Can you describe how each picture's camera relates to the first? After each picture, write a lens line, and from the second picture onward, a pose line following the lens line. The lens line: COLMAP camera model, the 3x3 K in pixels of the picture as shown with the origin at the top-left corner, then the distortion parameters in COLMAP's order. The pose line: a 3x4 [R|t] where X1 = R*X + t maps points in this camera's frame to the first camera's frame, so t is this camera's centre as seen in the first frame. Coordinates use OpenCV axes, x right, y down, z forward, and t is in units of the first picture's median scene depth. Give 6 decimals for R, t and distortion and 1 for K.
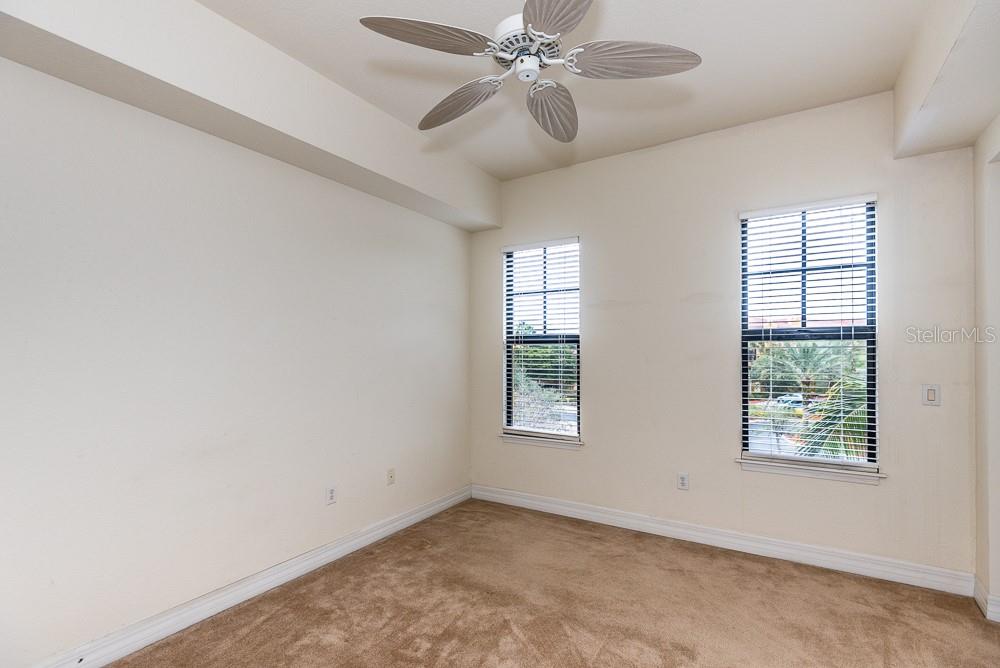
lens RADIAL K [[484.4, 0, 467.1], [0, 484.4, 352.1], [0, 0, 1]] dist [0.032473, -0.015377]
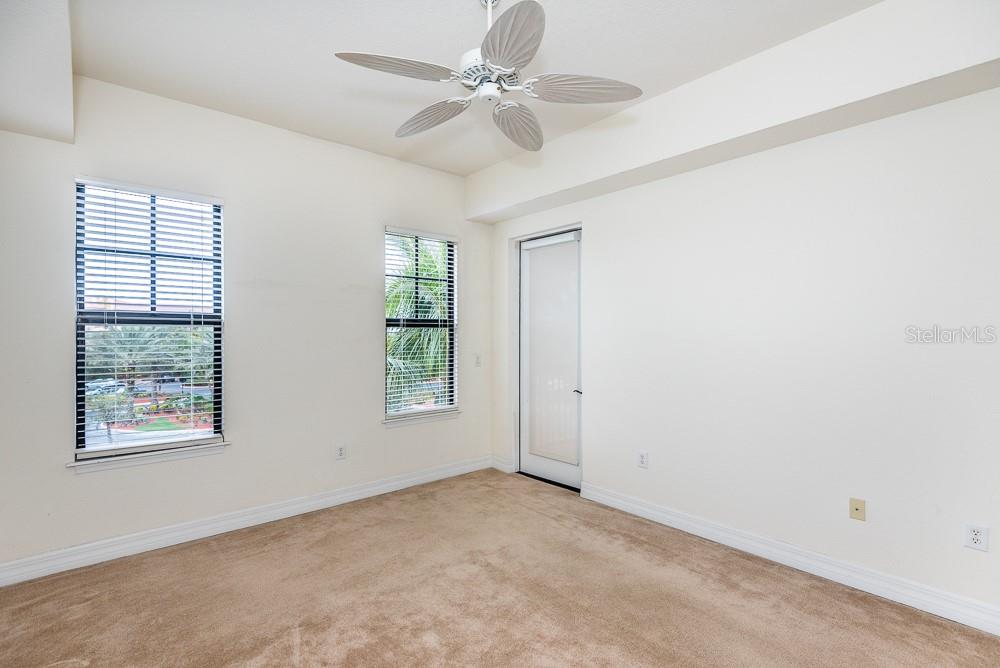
lens RADIAL K [[484.4, 0, 501.6], [0, 484.4, 337.0], [0, 0, 1]] dist [0.032473, -0.015377]
pose [[0.254231, -0.000836, 0.967143, -0.387367], [0.000413, 1.000000, 0.000756, 0.001546], [-0.967144, 0.000207, 0.254231, 0.261812]]
